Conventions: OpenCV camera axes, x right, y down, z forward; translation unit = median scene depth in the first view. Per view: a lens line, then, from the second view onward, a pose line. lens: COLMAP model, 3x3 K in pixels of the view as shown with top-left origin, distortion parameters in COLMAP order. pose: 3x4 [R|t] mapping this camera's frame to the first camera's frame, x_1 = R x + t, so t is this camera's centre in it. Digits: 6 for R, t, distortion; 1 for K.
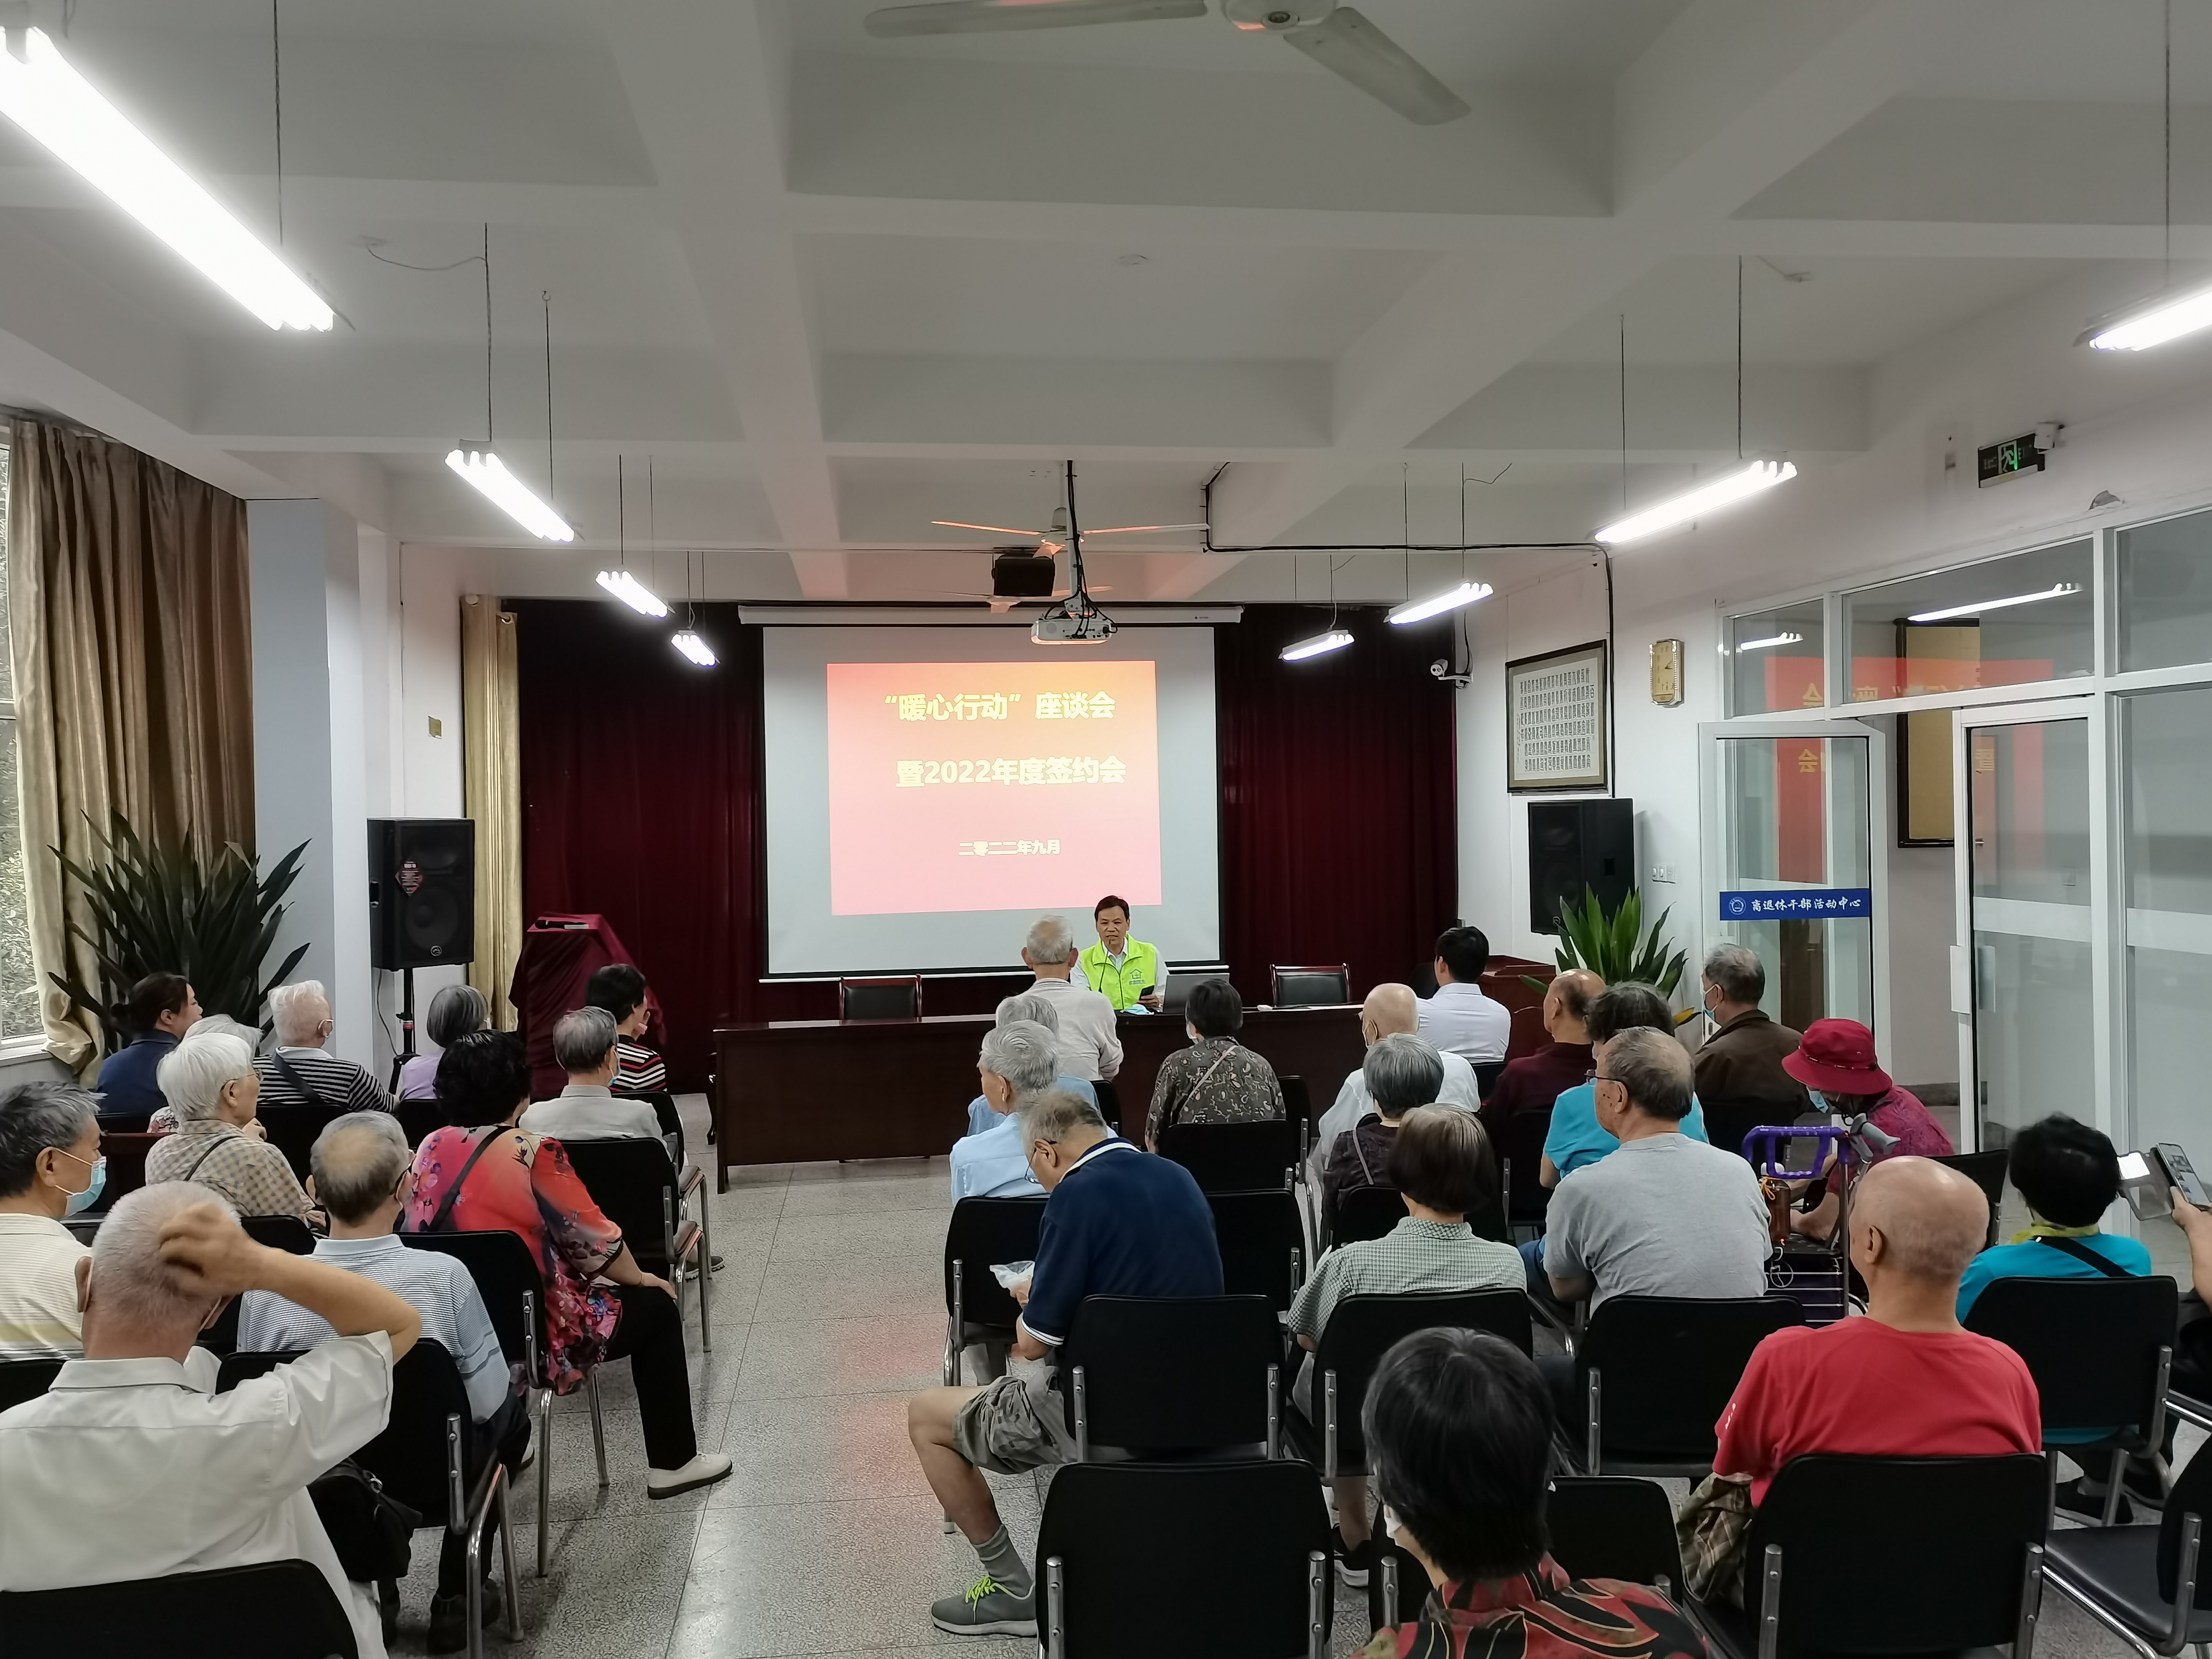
lens RADIAL K [[1738.9, 0, 1109.8], [0, 1738.9, 833.4], [0, 0, 1]] dist [-0.013292, -0.000679]
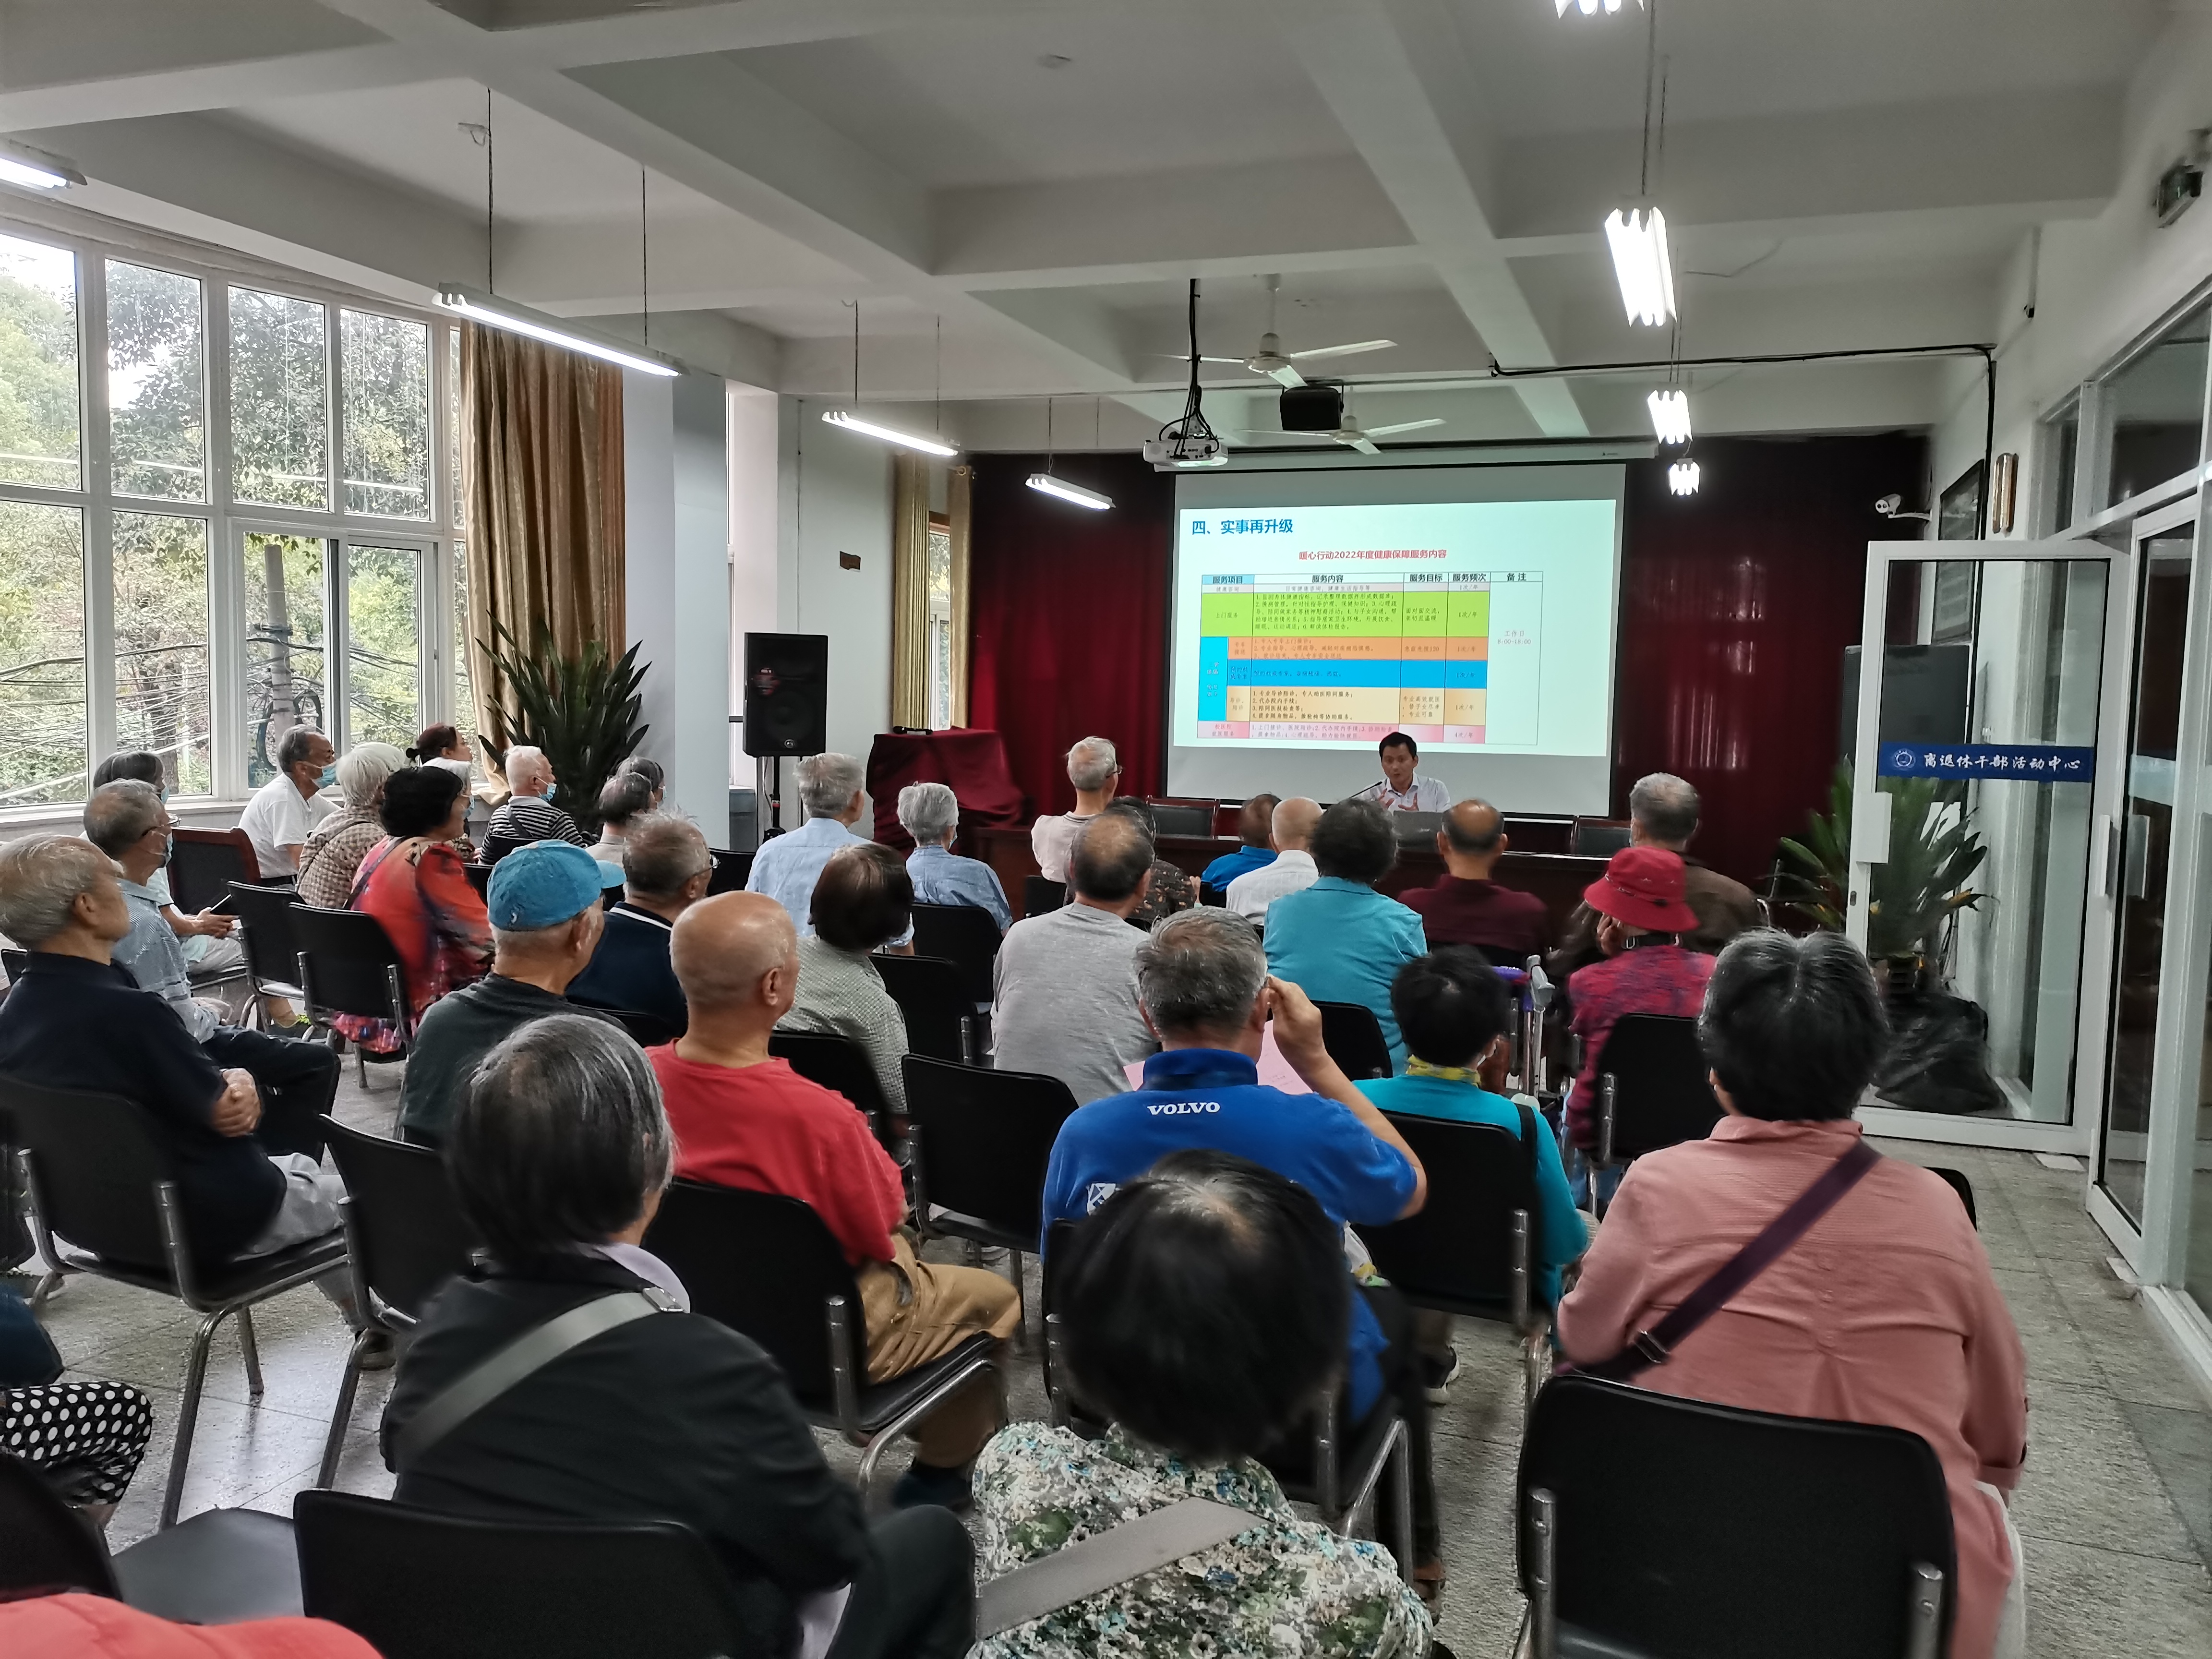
lens RADIAL K [[1663.1, 0, 1103.3], [0, 1663.1, 829.1], [0, 0, 1]] dist [-0.002031, -0.000030]
pose [[0.875473, 0.076641, -0.477152, 0.351217], [-0.042421, 0.995721, 0.082099, 0.022175], [0.481402, -0.051634, 0.874978, 0.091658]]
